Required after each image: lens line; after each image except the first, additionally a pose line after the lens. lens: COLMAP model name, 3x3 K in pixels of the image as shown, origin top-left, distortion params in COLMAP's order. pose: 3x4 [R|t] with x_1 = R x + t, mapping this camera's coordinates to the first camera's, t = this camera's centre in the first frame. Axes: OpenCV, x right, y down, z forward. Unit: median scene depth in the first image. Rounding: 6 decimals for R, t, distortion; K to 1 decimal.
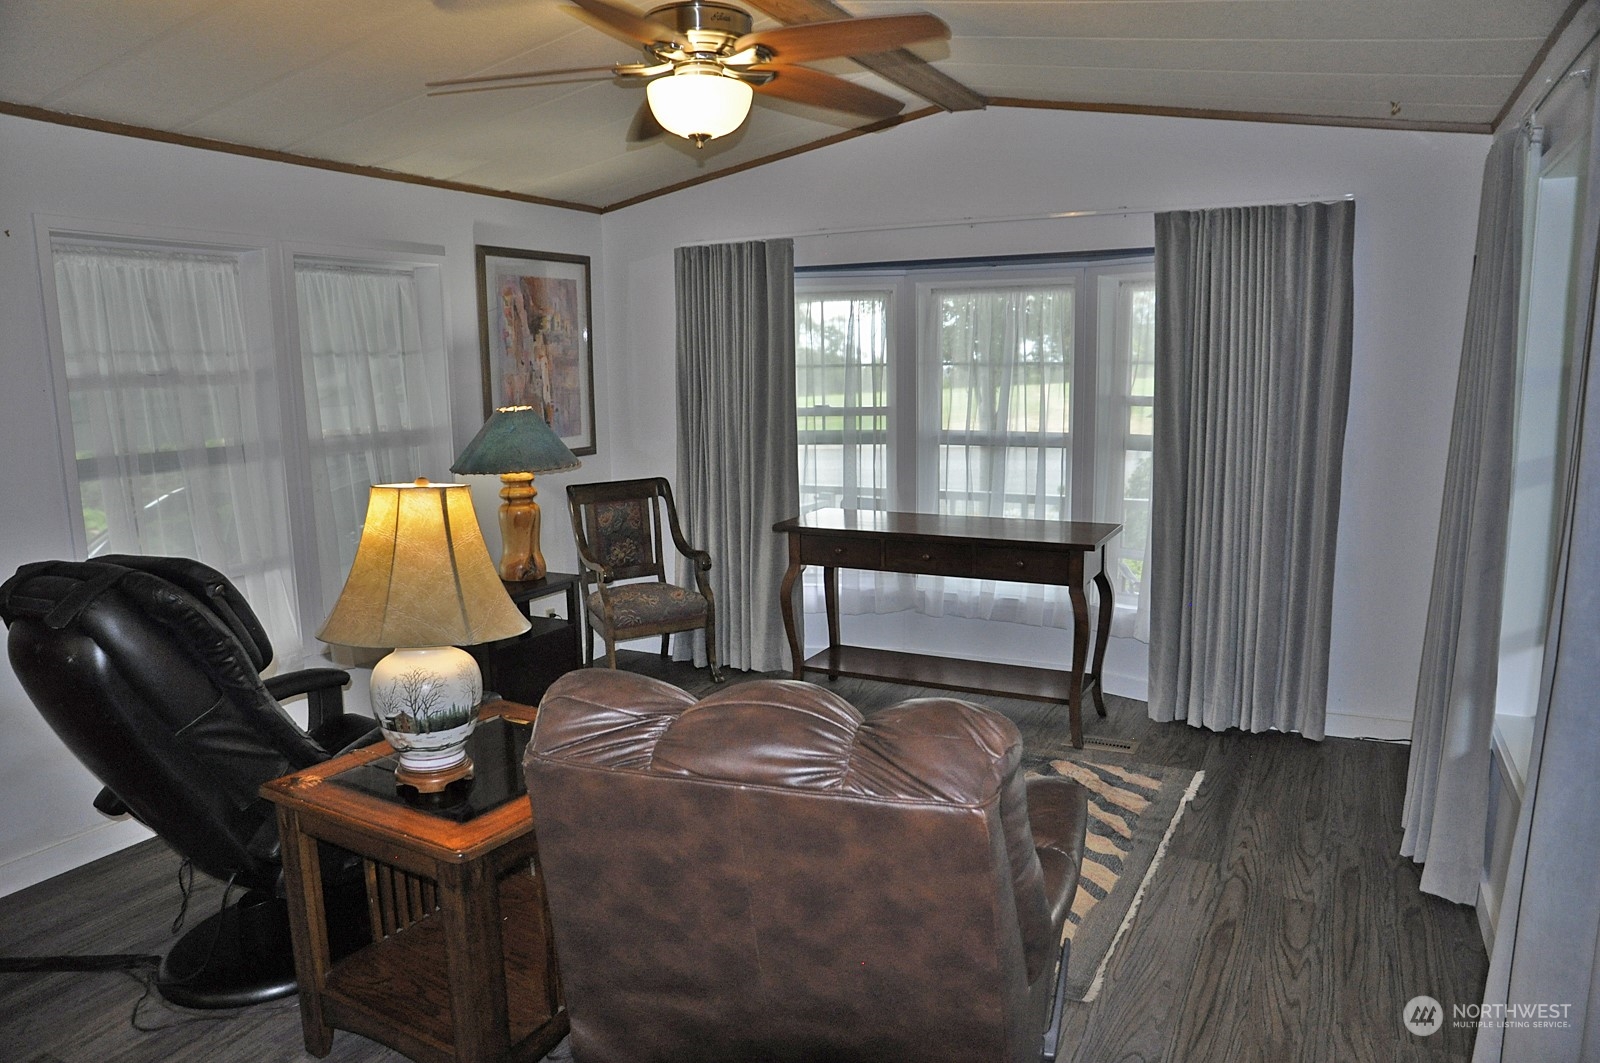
lens RADIAL K [[1085.4, 0, 795.4], [0, 1085.4, 554.9], [0, 0, 1]] dist [-0.120992, 0.079729]
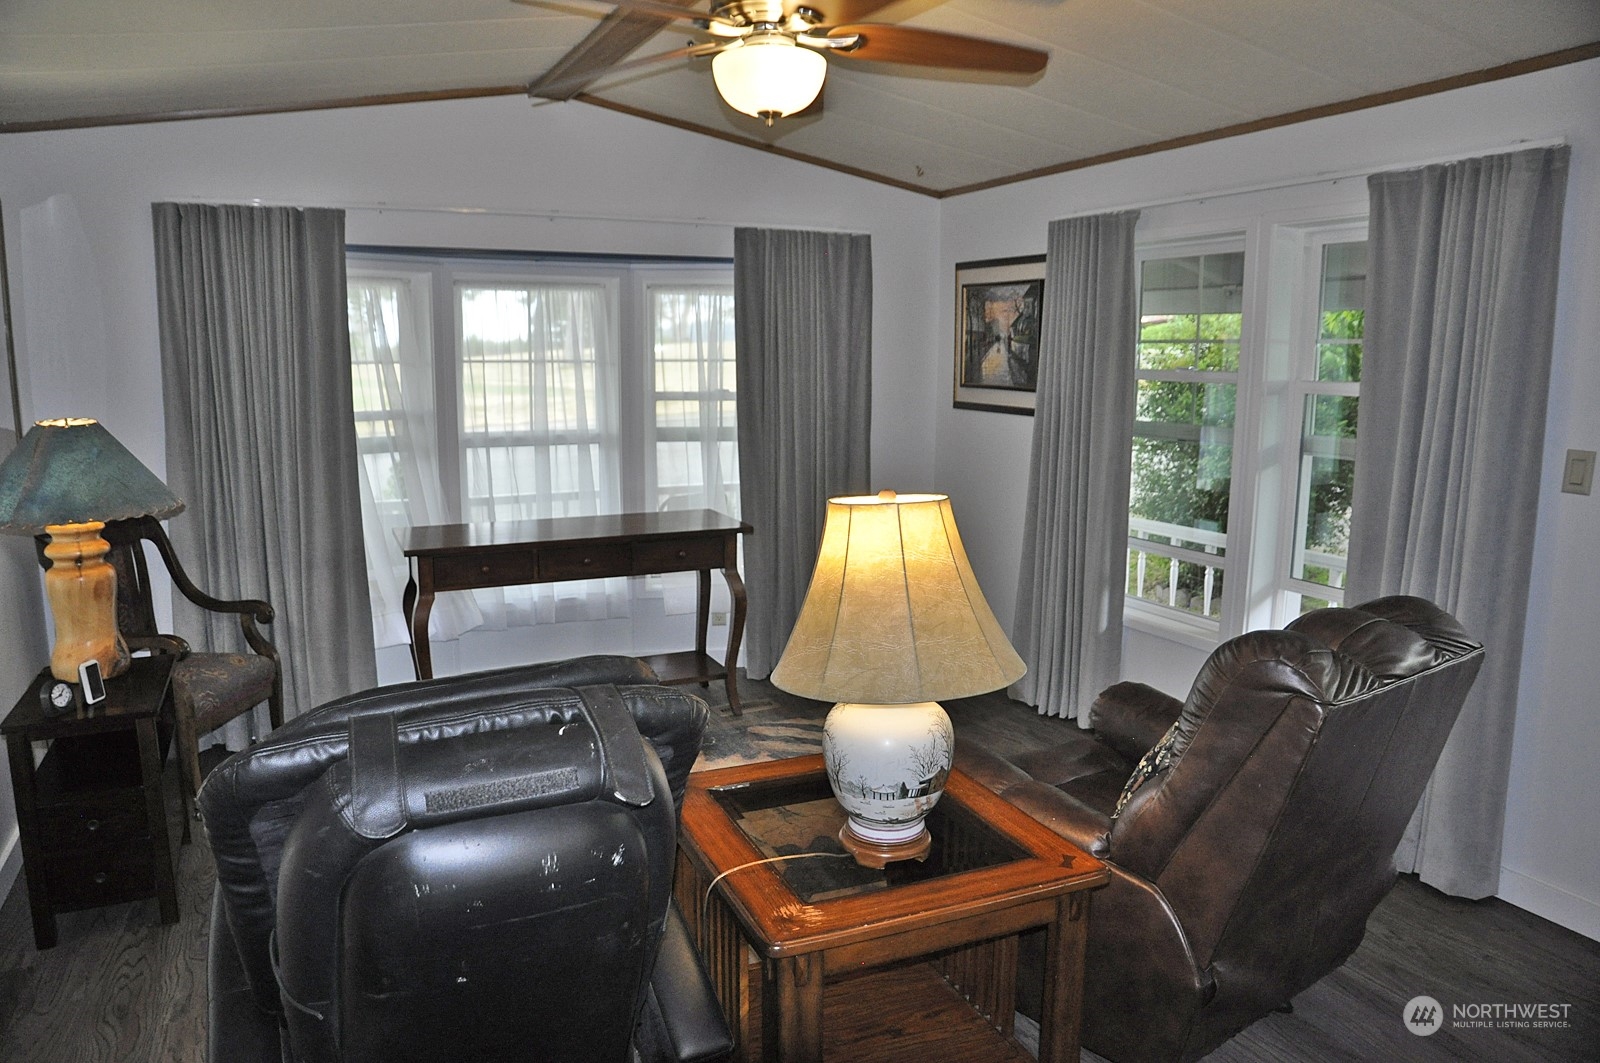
lens RADIAL K [[1057.8, 0, 800.0], [0, 1057.8, 531.5], [0, 0, 1]] dist [-0.088005, 0.002767]
pose [[0.593362, -0.111567, 0.797167, -0.465572], [0.127179, 0.990903, 0.044016, -0.037660], [-0.794825, 0.075266, 0.602152, 0.259121]]
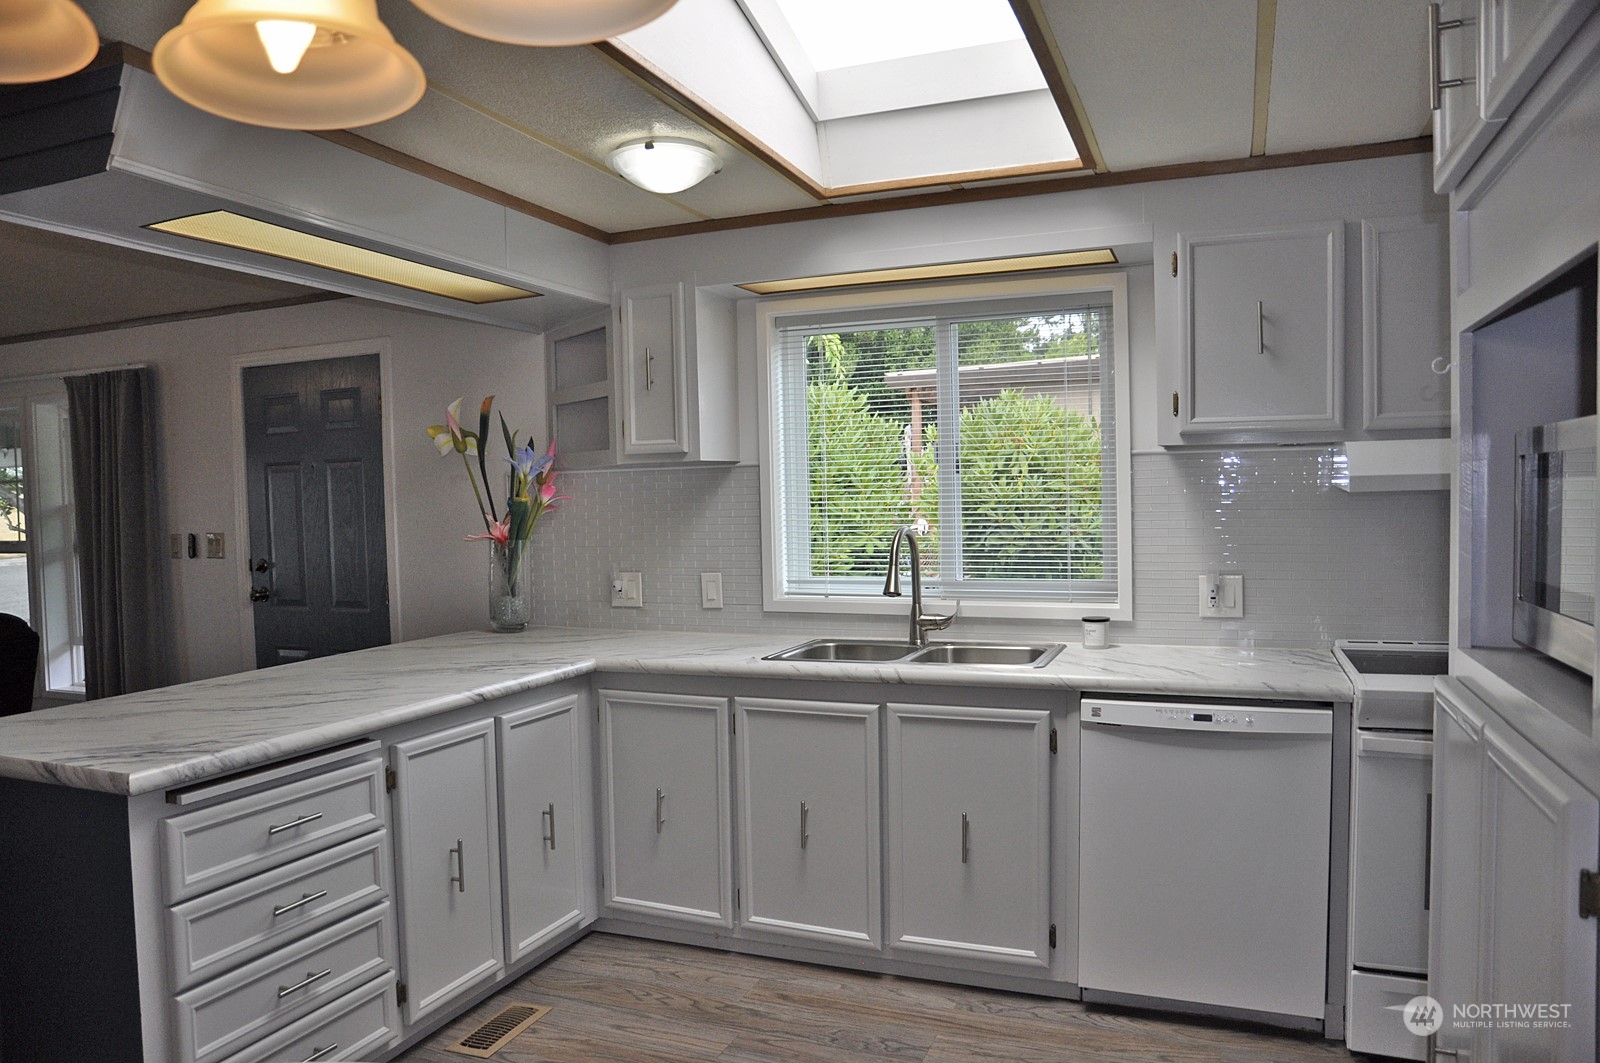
lens RADIAL K [[1085.4, 0, 795.4], [0, 1085.4, 554.9], [0, 0, 1]] dist [-0.120992, 0.079729]
pose [[-0.092347, -0.025390, 0.995403, -0.845914], [0.189800, 0.980897, 0.042629, 0.084916], [-0.977470, 0.192864, -0.085764, -0.240898]]
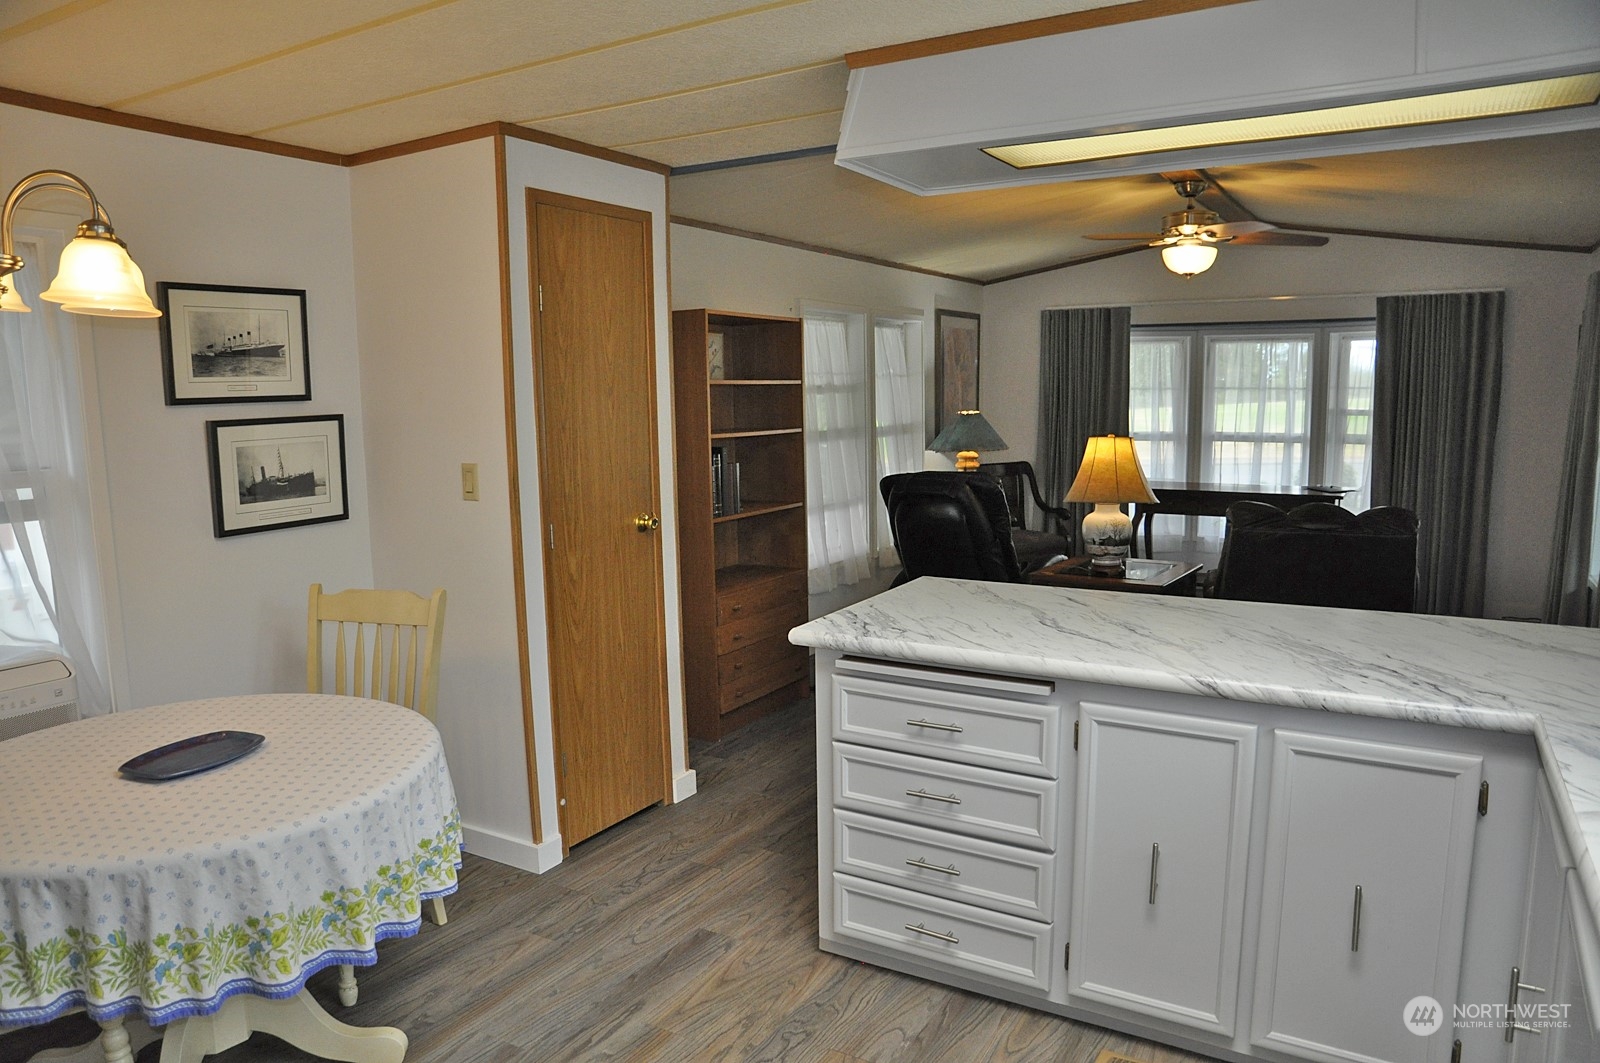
lens RADIAL K [[1085.4, 0, 795.4], [0, 1085.4, 554.9], [0, 0, 1]] dist [-0.120992, 0.079729]
pose [[0.997209, 0.014198, -0.073304, -0.374837], [-0.015848, 0.999633, -0.021976, 0.109964], [0.072965, 0.023076, 0.997068, -0.584840]]
